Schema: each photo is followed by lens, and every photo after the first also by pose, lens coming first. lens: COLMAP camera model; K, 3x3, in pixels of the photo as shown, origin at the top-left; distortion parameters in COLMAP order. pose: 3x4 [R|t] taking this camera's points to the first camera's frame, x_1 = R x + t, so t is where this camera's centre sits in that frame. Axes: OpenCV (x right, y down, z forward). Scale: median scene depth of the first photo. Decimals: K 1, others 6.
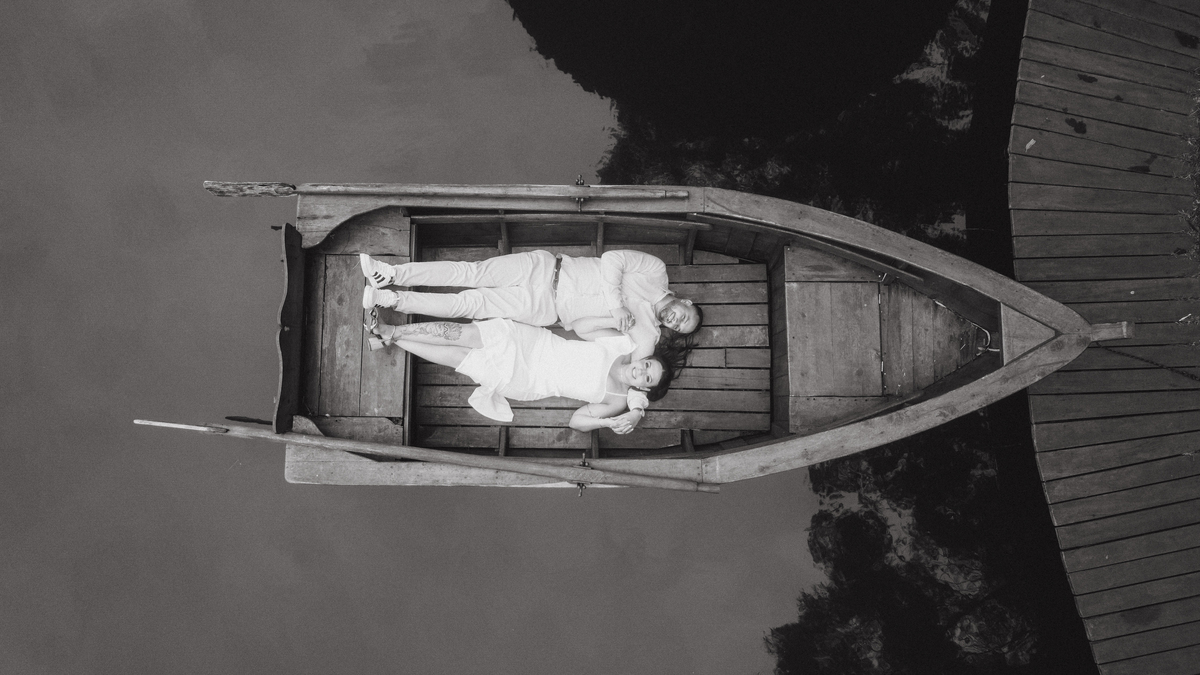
lens RADIAL K [[905.6, 0, 592.7], [0, 905.6, 339.1], [0, 0, 1]] dist [0.057515, -0.130623]
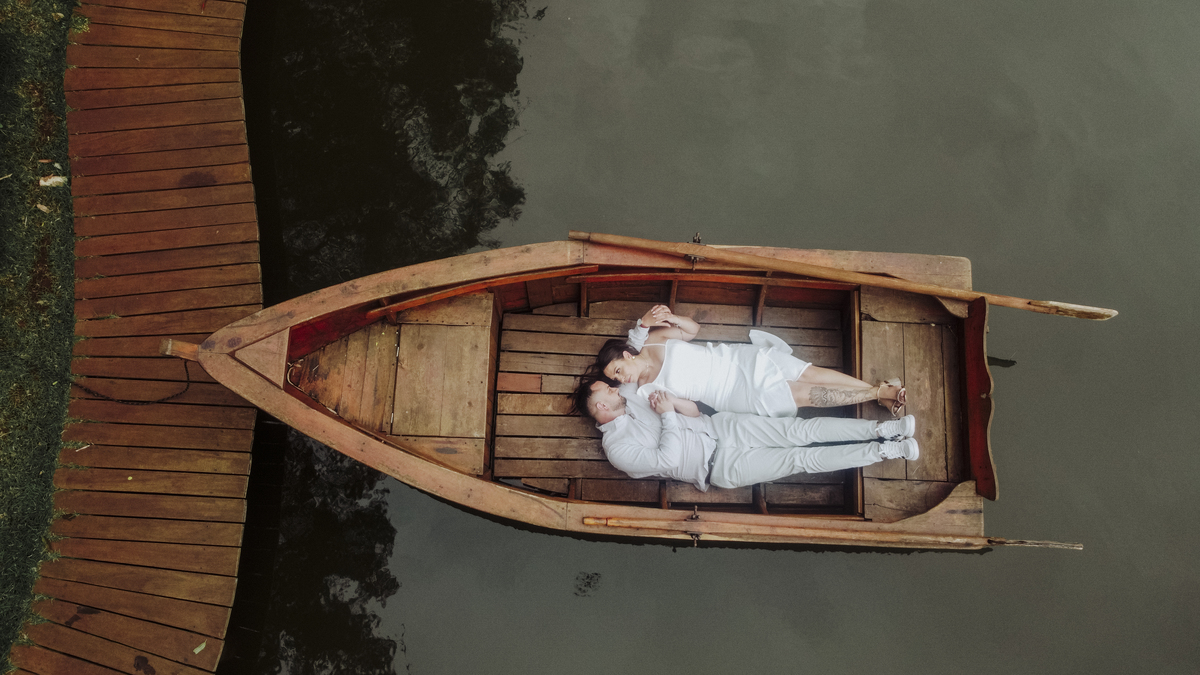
lens RADIAL K [[905.6, 0, 592.7], [0, 905.6, 339.1], [0, 0, 1]] dist [0.057515, -0.130623]
pose [[-0.999000, -0.041946, -0.015474, 0.115495], [0.034481, -0.943154, 0.330562, -0.288808], [-0.028460, 0.329698, 0.943657, 0.022177]]
